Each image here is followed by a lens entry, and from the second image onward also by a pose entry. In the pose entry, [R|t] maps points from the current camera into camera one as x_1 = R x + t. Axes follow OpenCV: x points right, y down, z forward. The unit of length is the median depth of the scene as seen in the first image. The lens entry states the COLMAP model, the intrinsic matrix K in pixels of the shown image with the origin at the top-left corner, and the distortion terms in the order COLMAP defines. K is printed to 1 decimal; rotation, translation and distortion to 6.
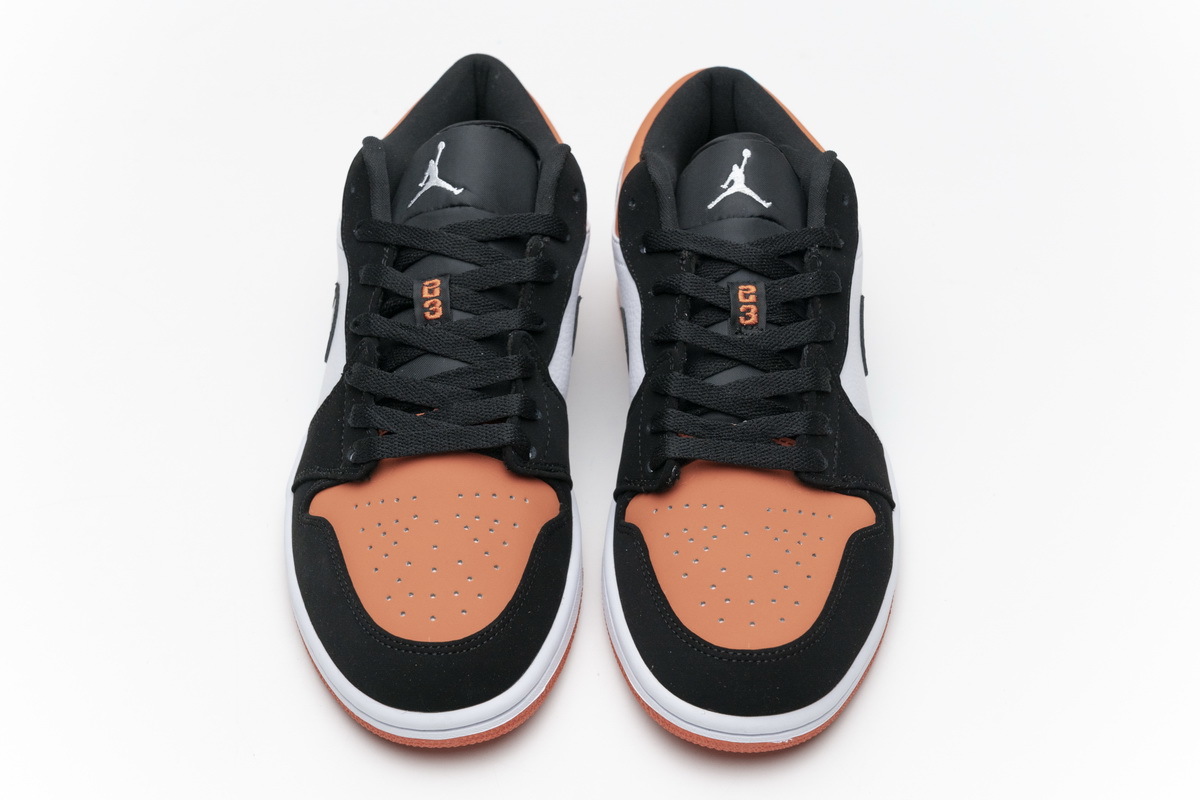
lens RADIAL K [[1746.6, 0, 599.9], [0, 1746.6, 392.9], [0, 0, 1]] dist [0.110616, 0.000000]
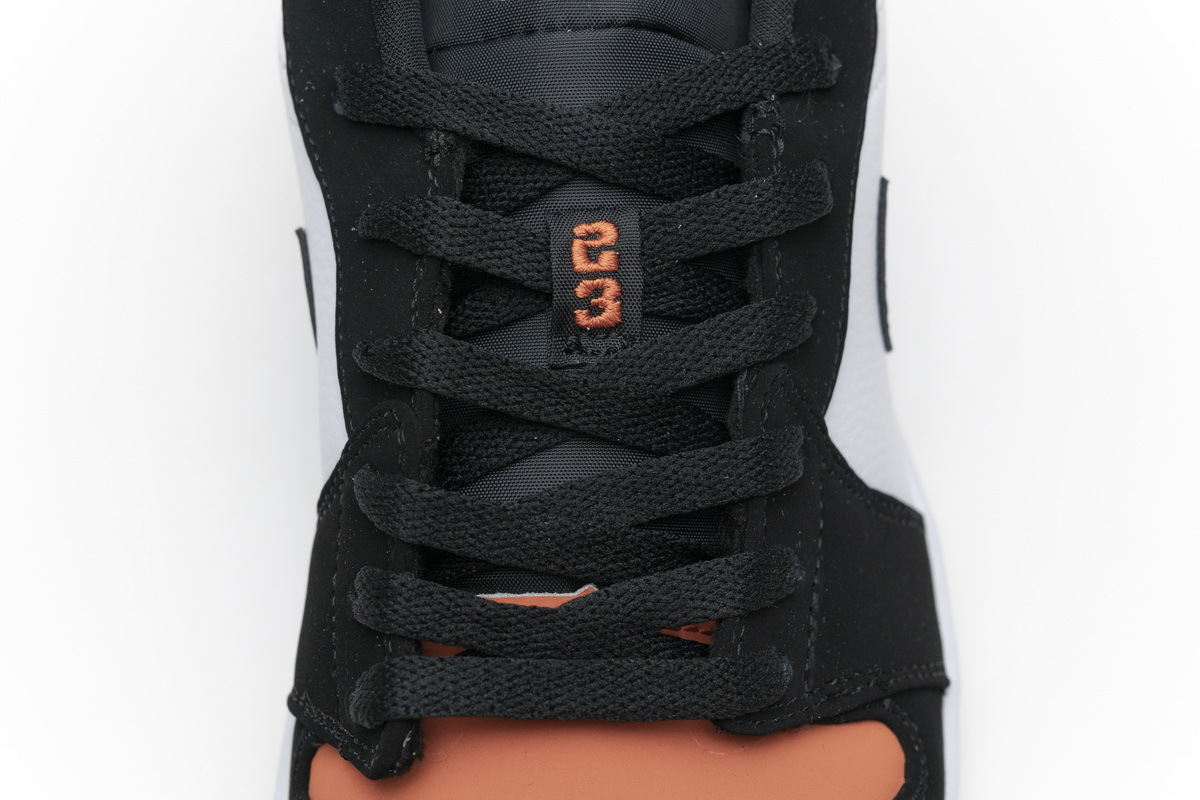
lens RADIAL K [[2407.4, 0, 563.6], [0, 2407.4, 379.5], [0, 0, 1]] dist [0.008485, 0.000000]
pose [[0.999541, -0.022707, 0.020063, 0.065646], [0.016379, 0.961946, 0.272747, -0.176568], [-0.025493, -0.272293, 0.961877, 0.469094]]
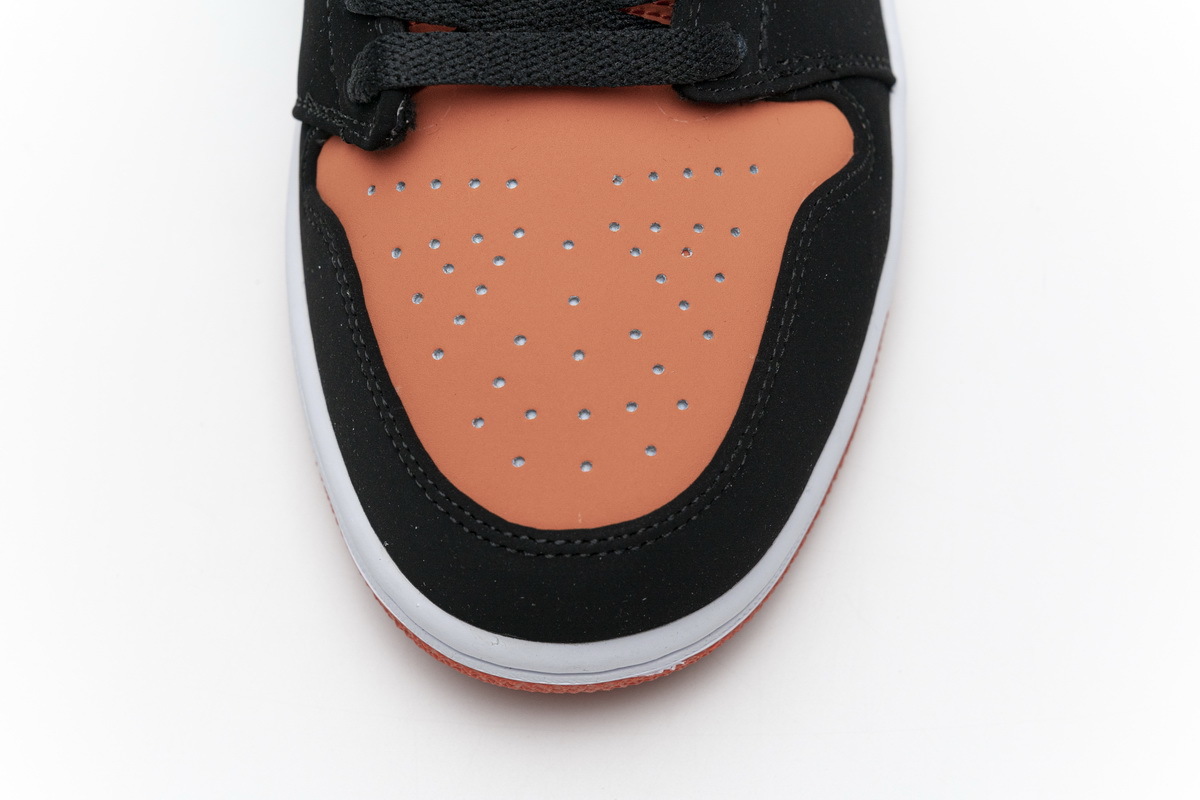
lens RADIAL K [[2407.4, 0, 597.6], [0, 2407.4, 405.2], [0, 0, 1]] dist [0.008485, 0.000000]
pose [[0.997210, -0.071471, 0.021566, 0.070340], [0.057250, 0.917532, 0.393520, -0.119813], [-0.047912, -0.391187, 0.919063, 0.385450]]
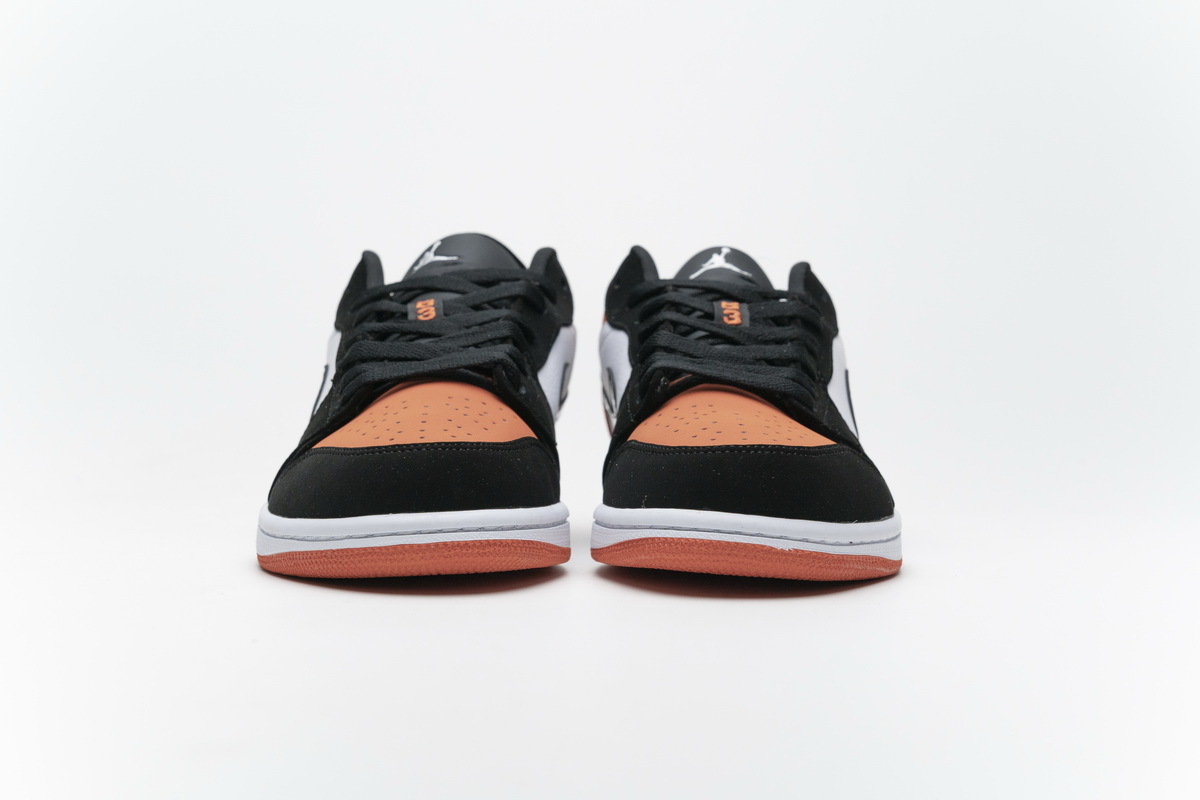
lens RADIAL K [[2407.4, 0, 597.8], [0, 2407.4, 399.7], [0, 0, 1]] dist [0.008485, 0.000000]
pose [[0.999871, 0.009769, 0.012715, -0.011922], [0.000572, 0.770768, -0.637116, 0.896679], [-0.016024, 0.637042, 0.770663, -0.063669]]
